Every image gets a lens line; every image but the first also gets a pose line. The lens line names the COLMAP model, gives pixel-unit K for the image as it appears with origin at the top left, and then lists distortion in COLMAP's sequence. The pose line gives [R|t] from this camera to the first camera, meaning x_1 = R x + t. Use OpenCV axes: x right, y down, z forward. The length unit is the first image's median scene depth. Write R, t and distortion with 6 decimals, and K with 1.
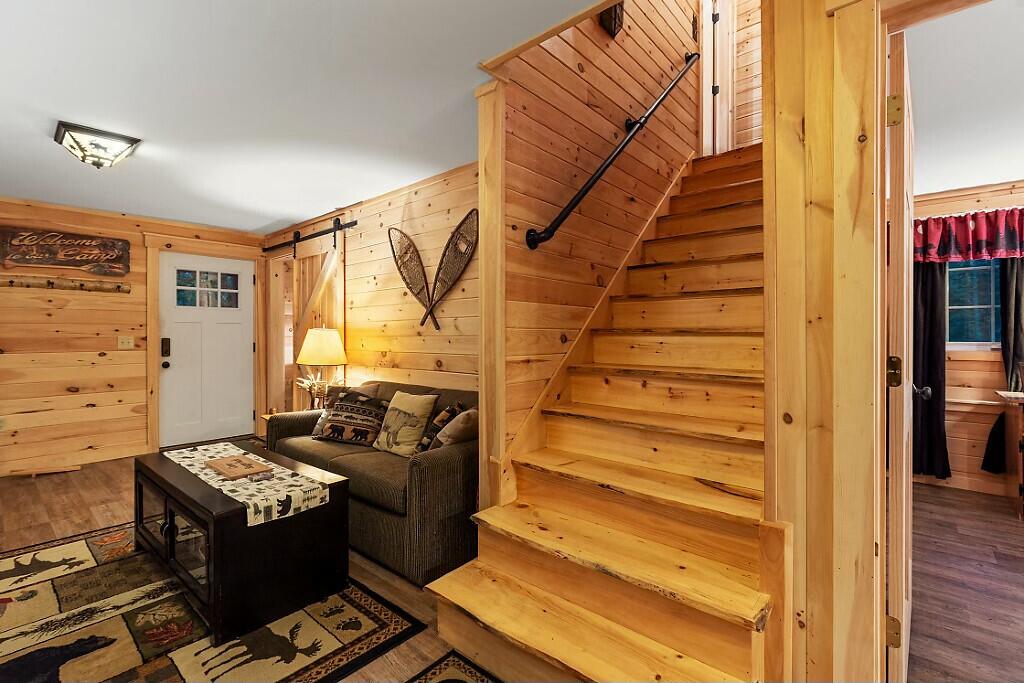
lens RADIAL K [[473.5, 0, 502.9], [0, 473.5, 334.7], [0, 0, 1]] dist [-0.000607, -0.000536]
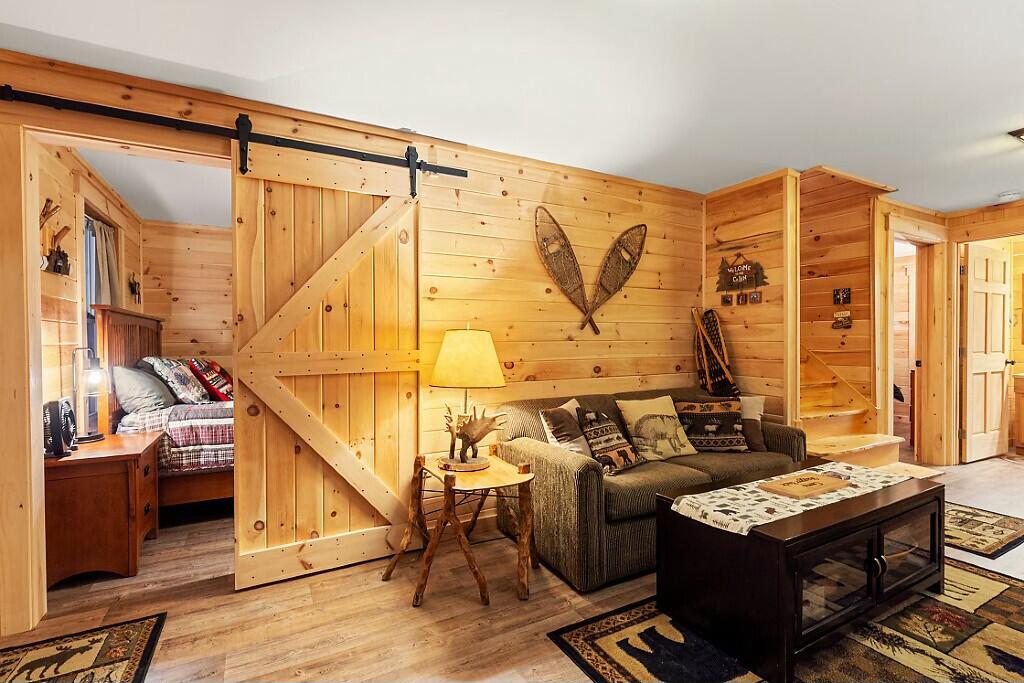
lens RADIAL K [[473.5, 0, 506.5], [0, 473.5, 346.1], [0, 0, 1]] dist [-0.000607, -0.000536]
pose [[0.337386, -0.011104, 0.941301, -1.096959], [0.004284, 0.999938, 0.010260, 0.002966], [-0.941357, 0.000571, 0.337412, 0.847928]]
